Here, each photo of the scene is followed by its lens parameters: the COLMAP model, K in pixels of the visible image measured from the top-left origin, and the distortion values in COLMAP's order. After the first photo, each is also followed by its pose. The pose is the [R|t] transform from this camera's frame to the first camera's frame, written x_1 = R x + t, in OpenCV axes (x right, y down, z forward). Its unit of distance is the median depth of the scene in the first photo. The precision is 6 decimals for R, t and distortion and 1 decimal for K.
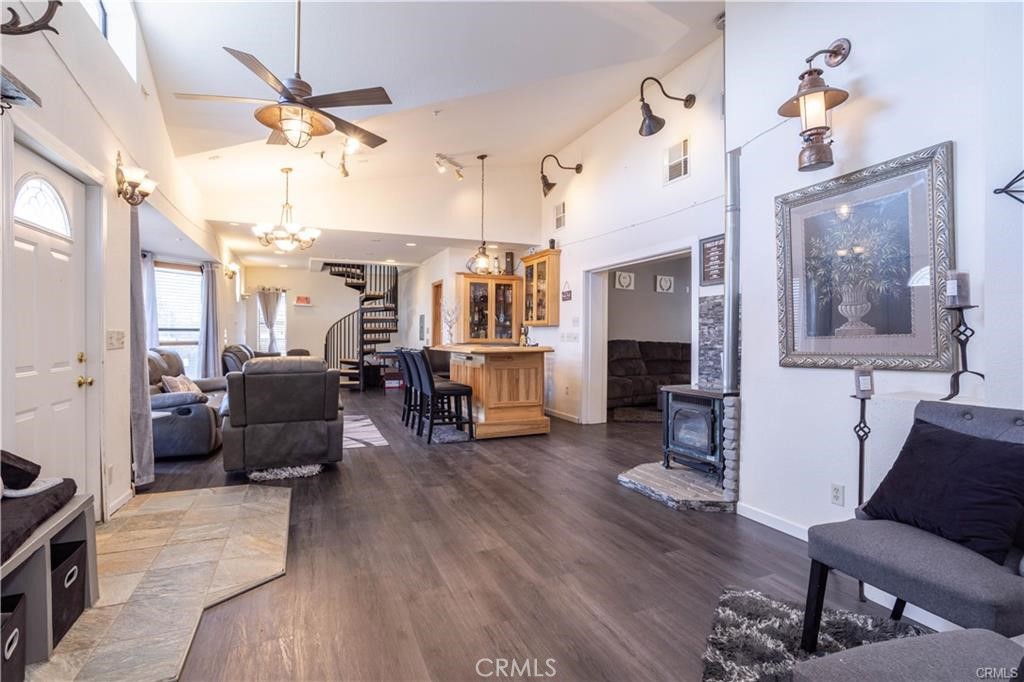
lens RADIAL K [[488.8, 0, 512.0], [0, 488.8, 341.0], [0, 0, 1]] dist [-0.000052, -0.000024]
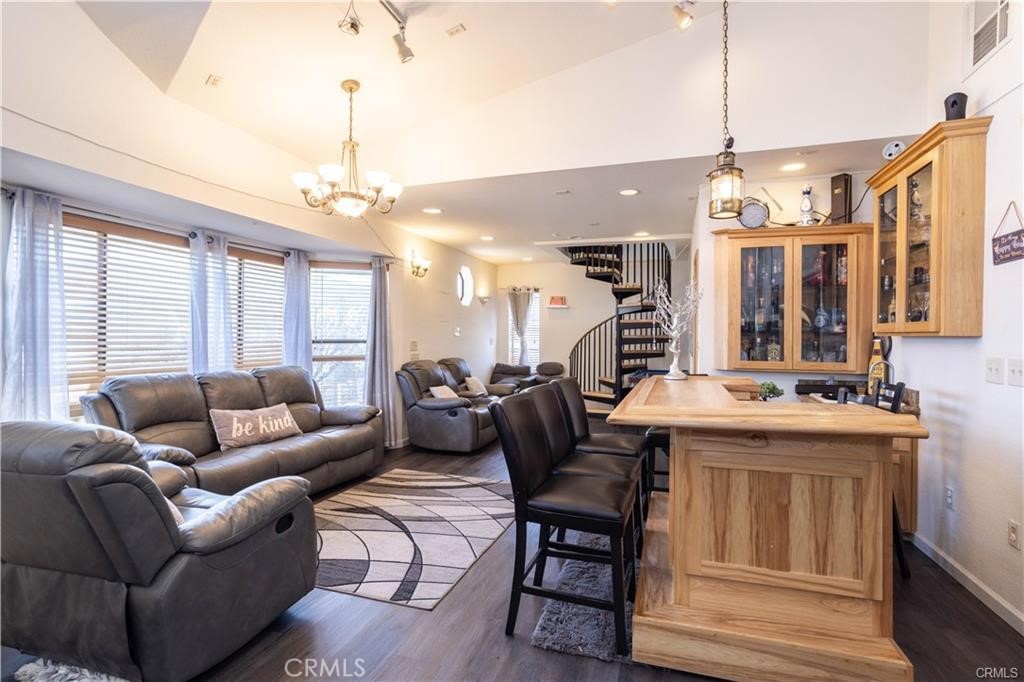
lens RADIAL K [[497.9, 0, 512.0], [0, 497.9, 341.0], [0, 0, 1]] dist [-0.058571, 0.035841]
pose [[0.756169, 0.007221, -0.654336, 0.062041], [-0.010999, 0.999938, -0.001675, -0.021281], [0.654284, 0.008464, 0.756202, 0.453633]]
